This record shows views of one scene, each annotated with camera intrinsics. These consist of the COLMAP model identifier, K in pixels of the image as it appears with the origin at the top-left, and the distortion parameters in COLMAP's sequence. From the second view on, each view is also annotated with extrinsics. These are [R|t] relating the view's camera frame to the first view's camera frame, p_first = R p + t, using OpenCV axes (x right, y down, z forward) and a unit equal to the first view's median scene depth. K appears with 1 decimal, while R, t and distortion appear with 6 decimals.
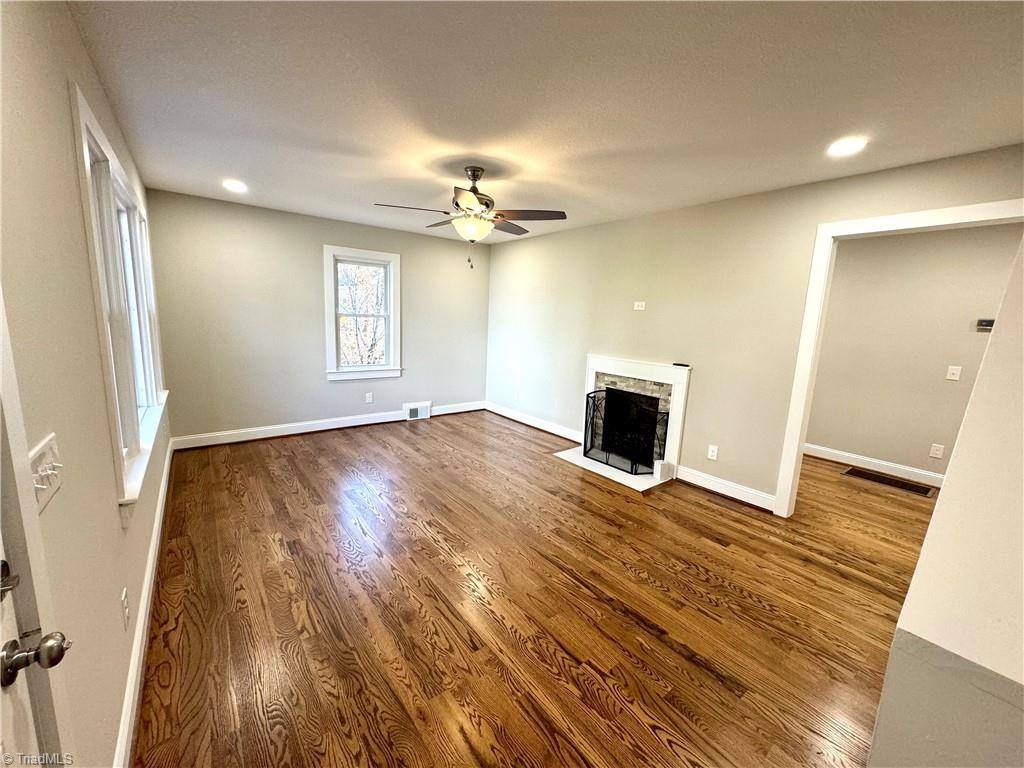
lens RADIAL K [[414.5, 0, 505.1], [0, 414.5, 381.8], [0, 0, 1]] dist [0.000259, 0.001084]
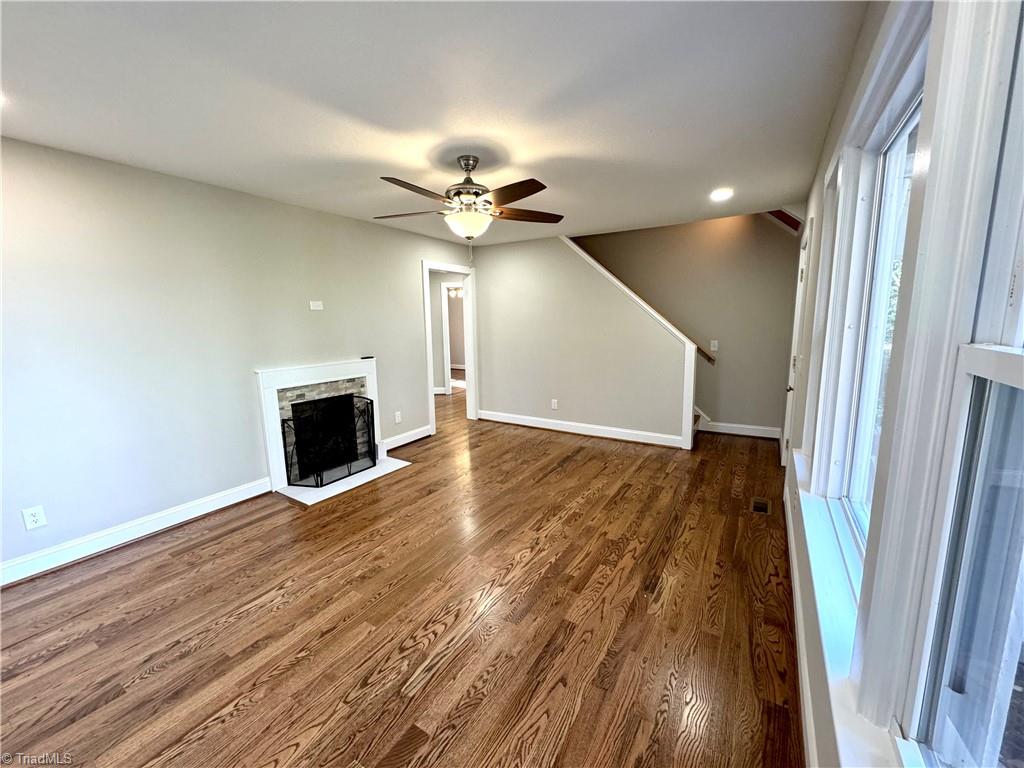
lens RADIAL K [[414.5, 0, 521.7], [0, 414.5, 381.9], [0, 0, 1]] dist [0.000259, 0.001084]
pose [[-0.386978, -0.169921, 0.906298, -0.841248], [0.145896, 0.959210, 0.242137, -0.203544], [-0.910474, 0.225927, -0.346402, 1.085091]]
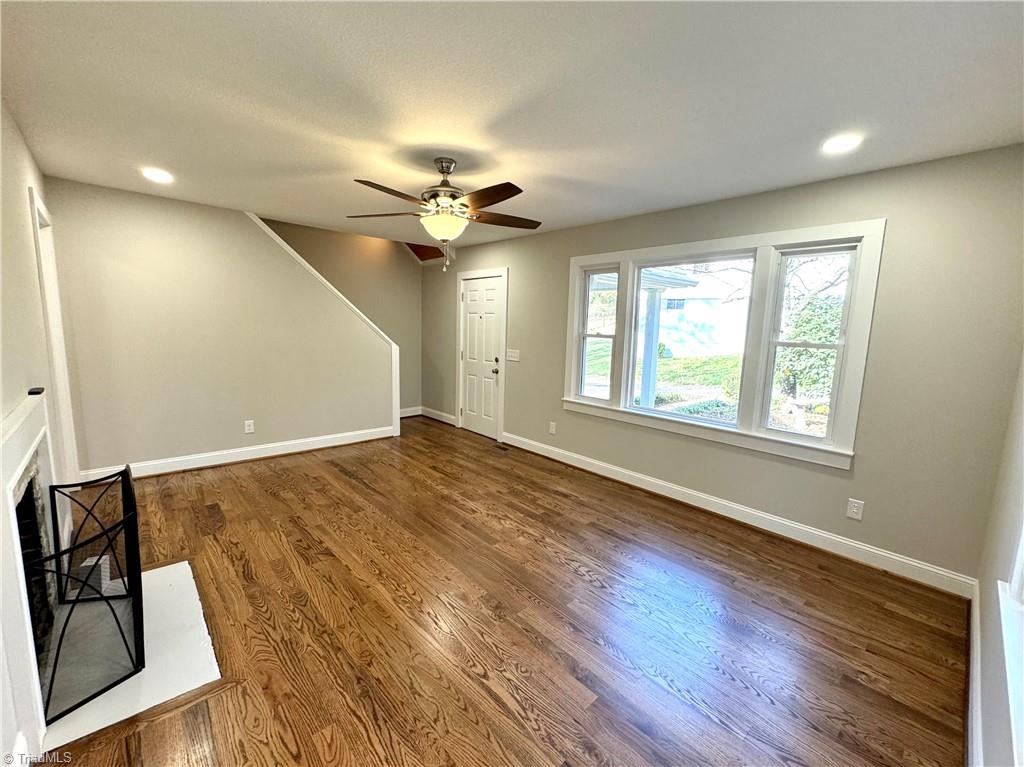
lens RADIAL K [[414.5, 0, 517.9], [0, 414.5, 386.9], [0, 0, 1]] dist [0.000259, 0.001084]
pose [[-0.990064, -0.052283, -0.130538, -0.113589], [-0.089488, 0.950332, 0.298097, -0.272245], [0.108469, 0.306816, -0.945568, 1.647258]]
